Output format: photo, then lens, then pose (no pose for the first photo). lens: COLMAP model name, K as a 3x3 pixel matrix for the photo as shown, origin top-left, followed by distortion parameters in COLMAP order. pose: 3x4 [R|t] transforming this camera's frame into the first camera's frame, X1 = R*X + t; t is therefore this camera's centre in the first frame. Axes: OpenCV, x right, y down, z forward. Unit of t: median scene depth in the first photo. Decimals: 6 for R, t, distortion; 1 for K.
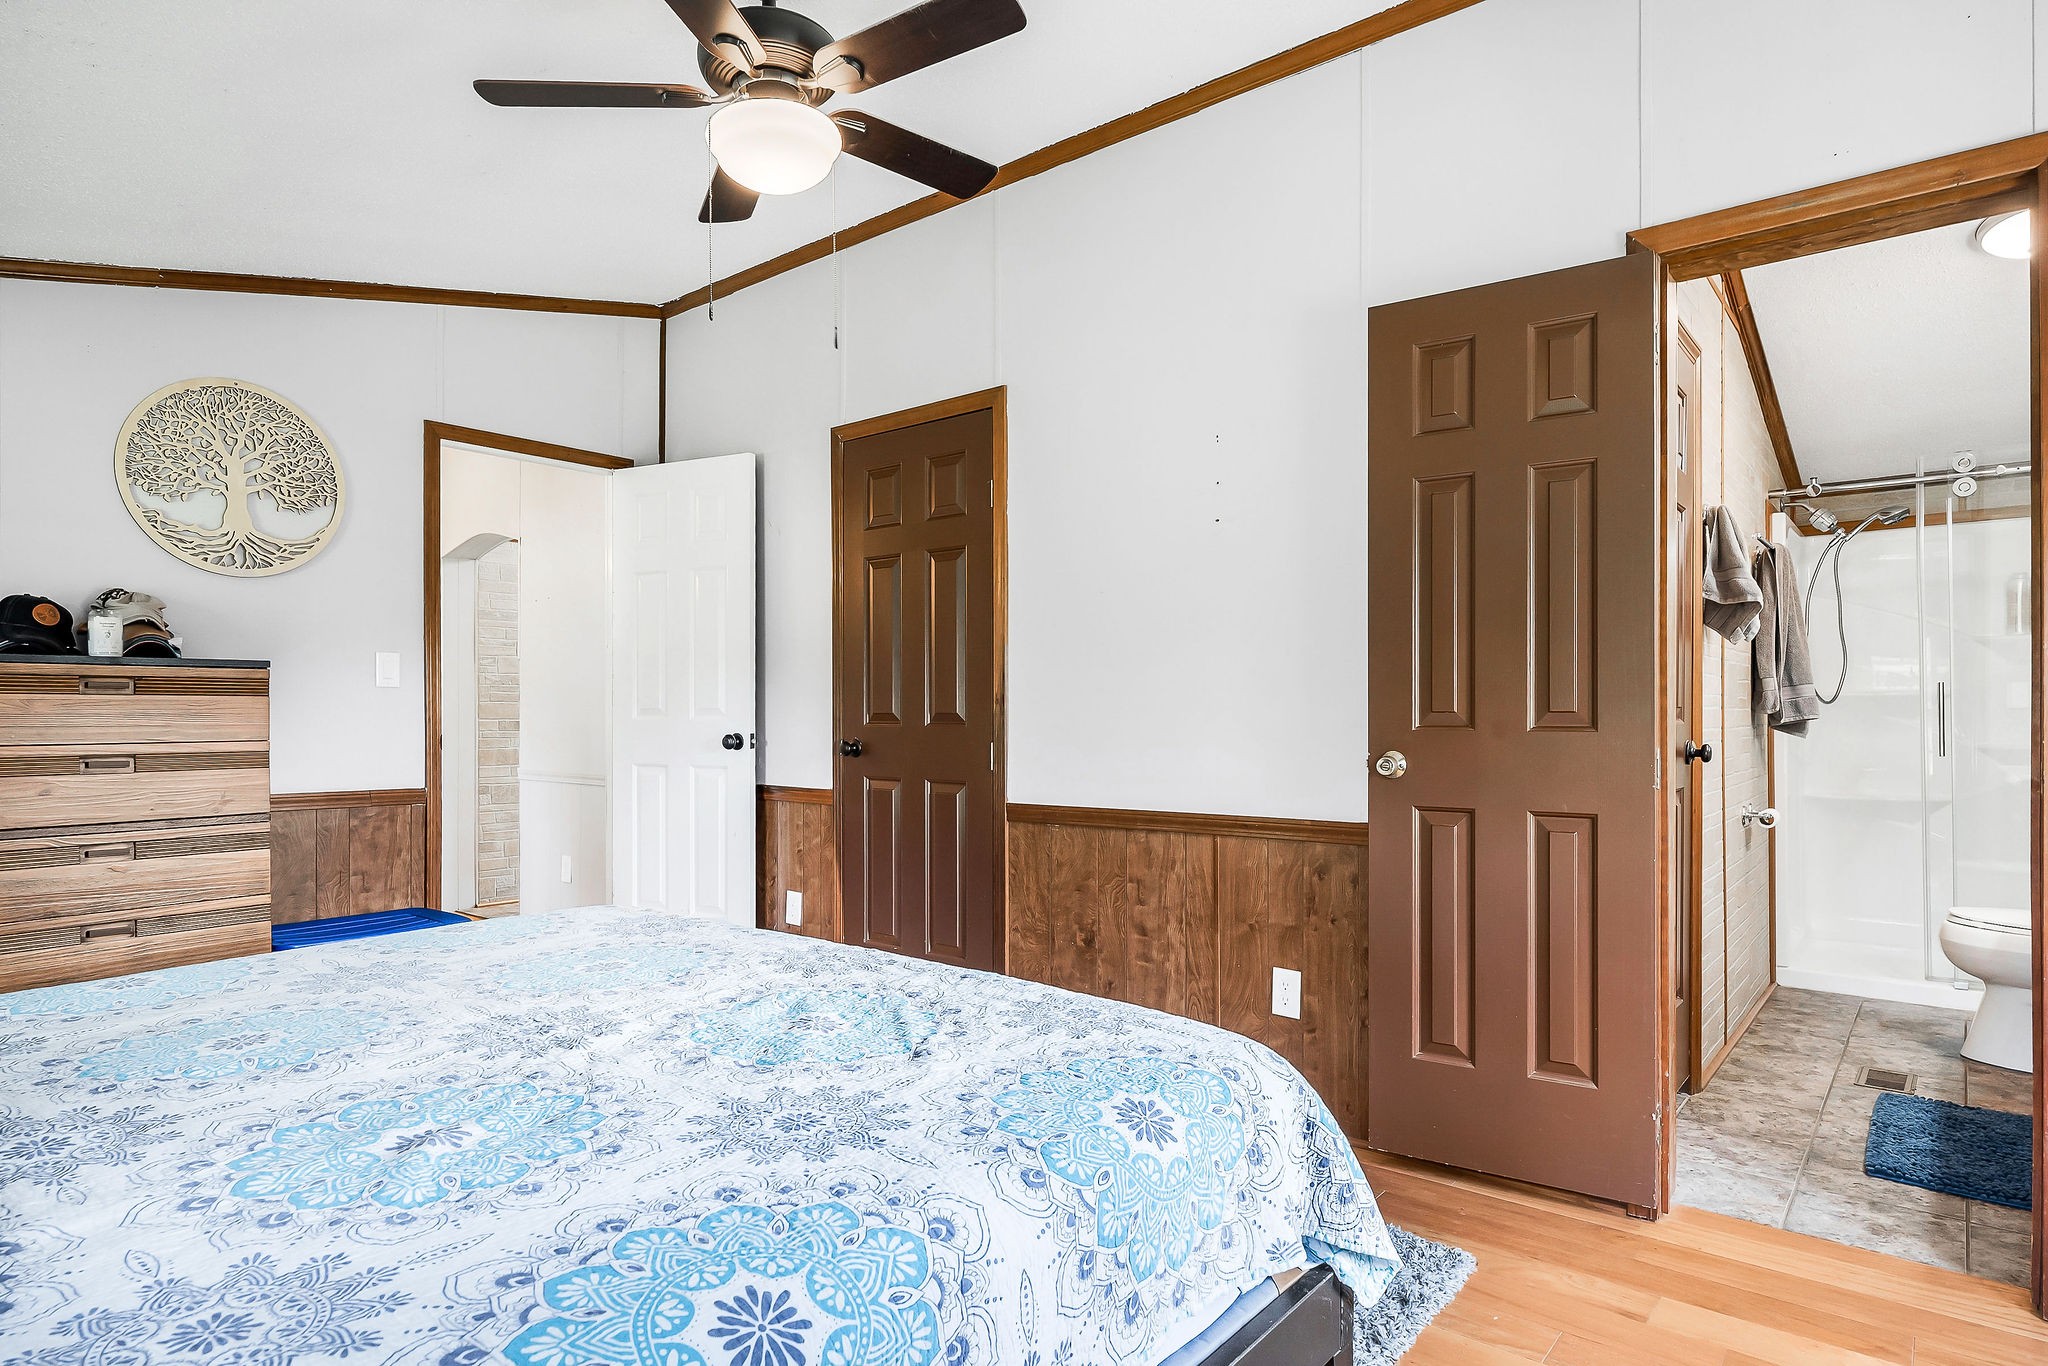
lens RADIAL K [[1174.4, 0, 993.9], [0, 1174.4, 690.2], [0, 0, 1]] dist [-0.005219, -0.000094]
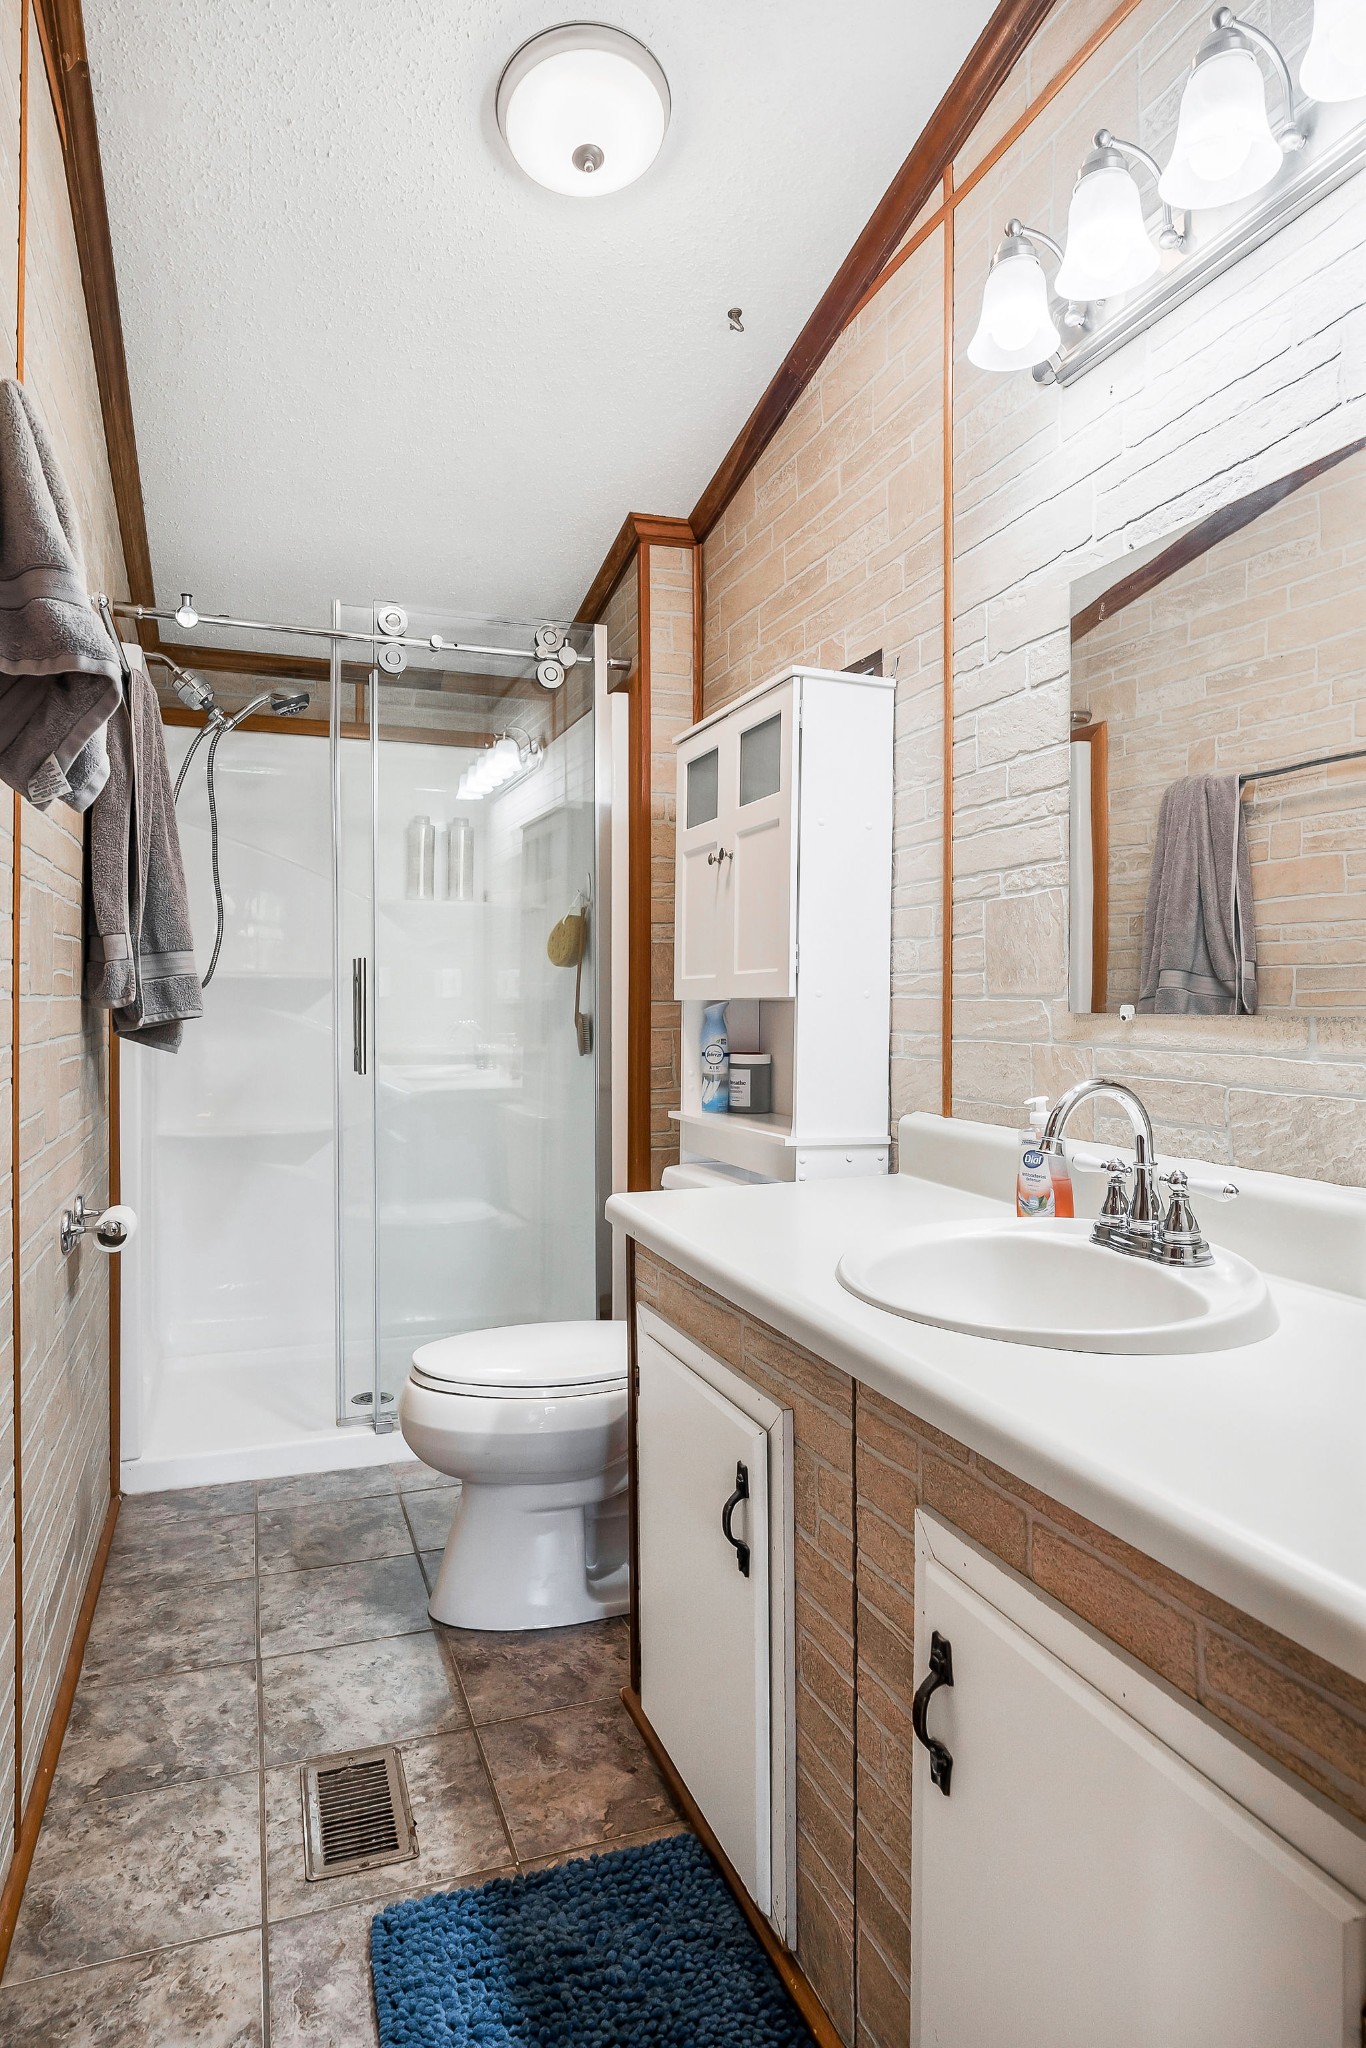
lens RADIAL K [[1174.4, 0, 683.0], [0, 1174.4, 1024.0], [0, 0, 1]] dist [-0.005219, -0.000094]
pose [[0.496203, -0.013694, 0.868099, 0.366153], [-0.024284, 0.999265, 0.029644, 0.006911], [-0.867867, -0.035790, 0.495506, 0.570677]]
